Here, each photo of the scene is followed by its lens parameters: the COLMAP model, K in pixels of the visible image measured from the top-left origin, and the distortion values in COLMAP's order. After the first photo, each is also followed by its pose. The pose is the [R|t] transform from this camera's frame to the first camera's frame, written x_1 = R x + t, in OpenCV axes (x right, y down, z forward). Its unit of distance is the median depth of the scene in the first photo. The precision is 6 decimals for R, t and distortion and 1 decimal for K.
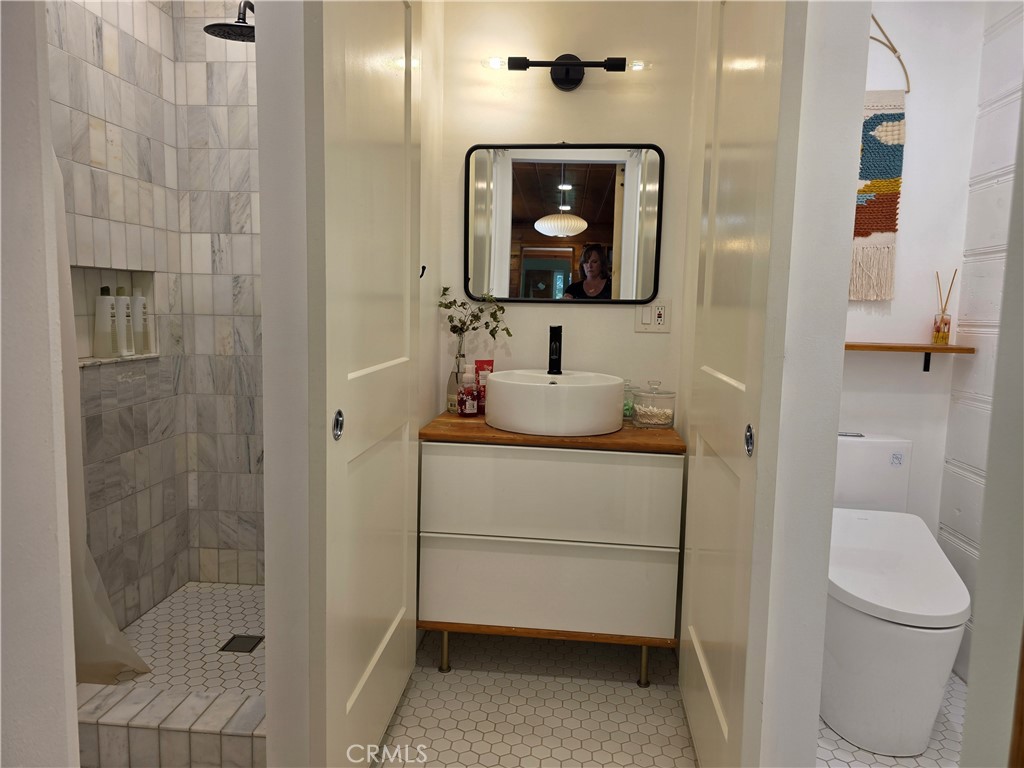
lens RADIAL K [[687.7, 0, 515.4], [0, 687.7, 391.6], [0, 0, 1]] dist [0.053188, -0.050709]
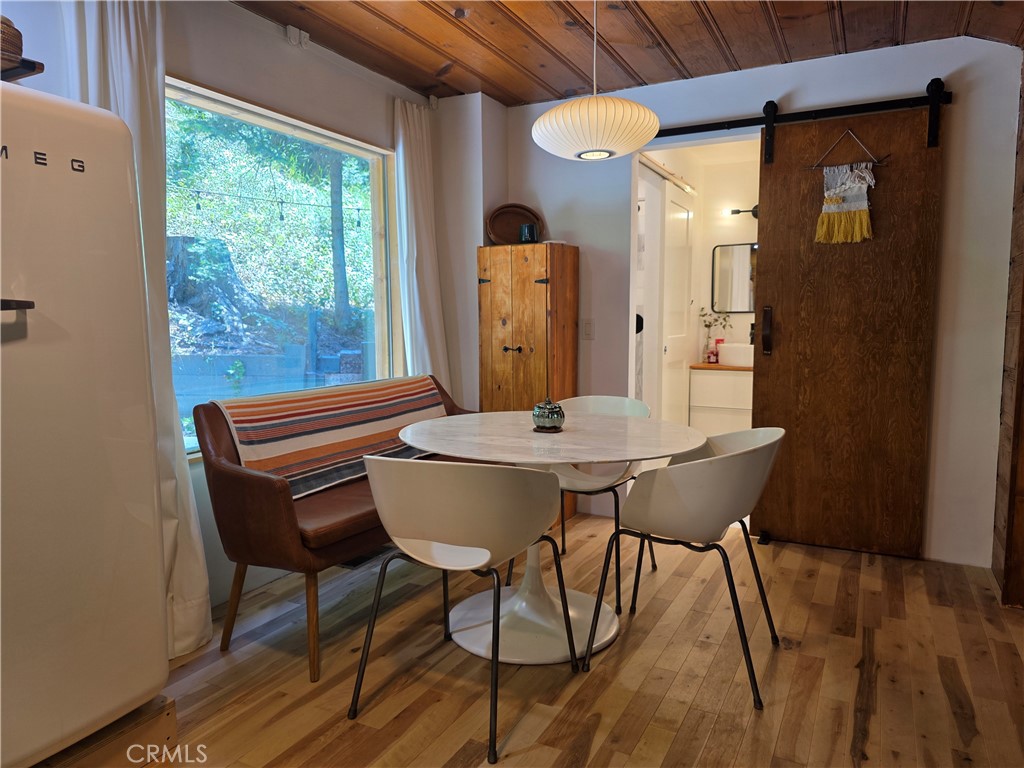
lens RADIAL K [[687.7, 0, 515.4], [0, 687.7, 391.6], [0, 0, 1]] dist [0.053188, -0.050709]
pose [[0.925483, 0.010939, -0.378631, 0.195698], [-0.019059, 0.999662, -0.017704, 0.180511], [0.378309, 0.023601, 0.925379, -1.357238]]
